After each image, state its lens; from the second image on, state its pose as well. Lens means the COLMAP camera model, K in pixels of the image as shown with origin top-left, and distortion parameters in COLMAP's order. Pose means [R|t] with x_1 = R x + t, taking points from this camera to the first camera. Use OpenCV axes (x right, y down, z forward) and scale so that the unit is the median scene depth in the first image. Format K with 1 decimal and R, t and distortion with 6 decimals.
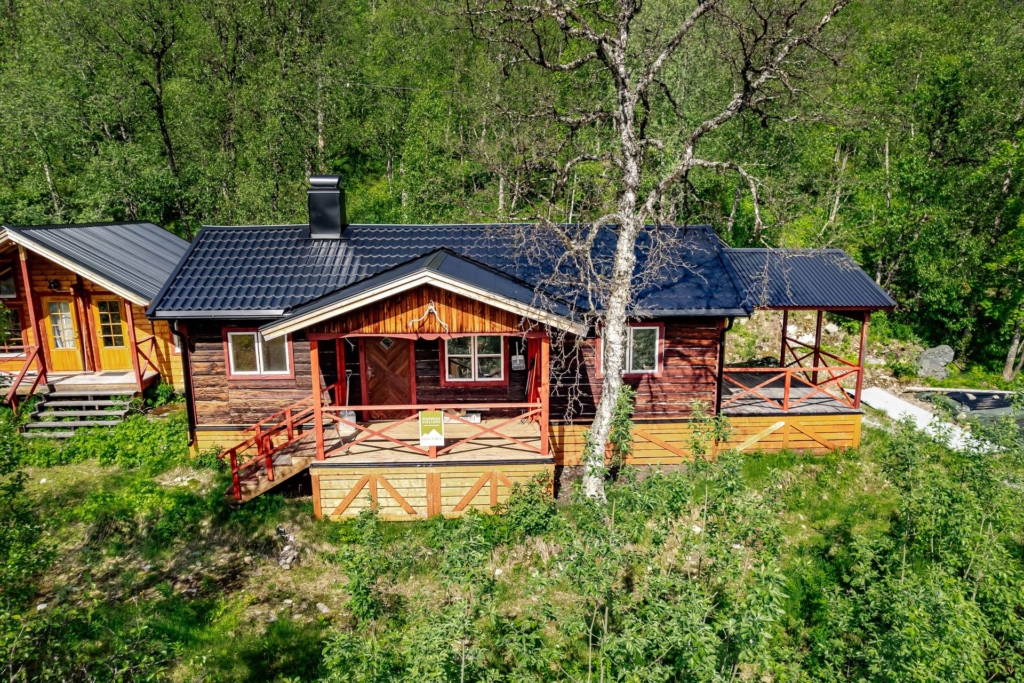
lens RADIAL K [[632.8, 0, 561.3], [0, 632.8, 340.4], [0, 0, 1]] dist [-0.064808, 0.057823]
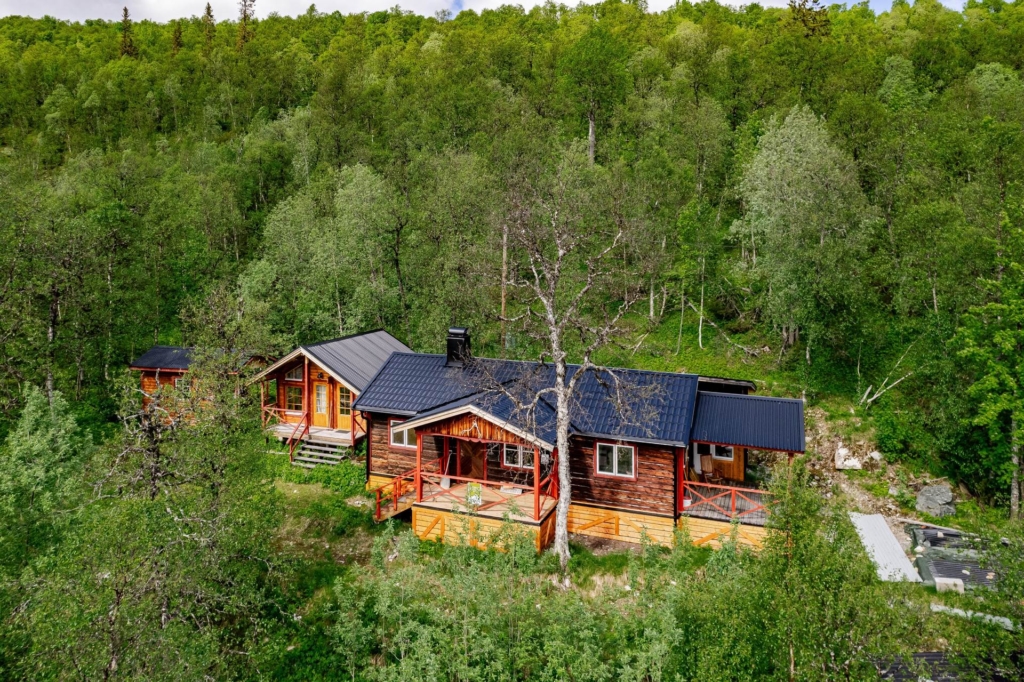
lens RADIAL K [[632.8, 0, 561.3], [0, 632.8, 339.9], [0, 0, 1]] dist [-0.064808, 0.057823]
pose [[0.932572, 0.059073, -0.356118, 0.476209], [-0.098810, 0.990616, -0.094429, -0.107243], [0.347198, 0.123250, 0.929657, -0.441783]]
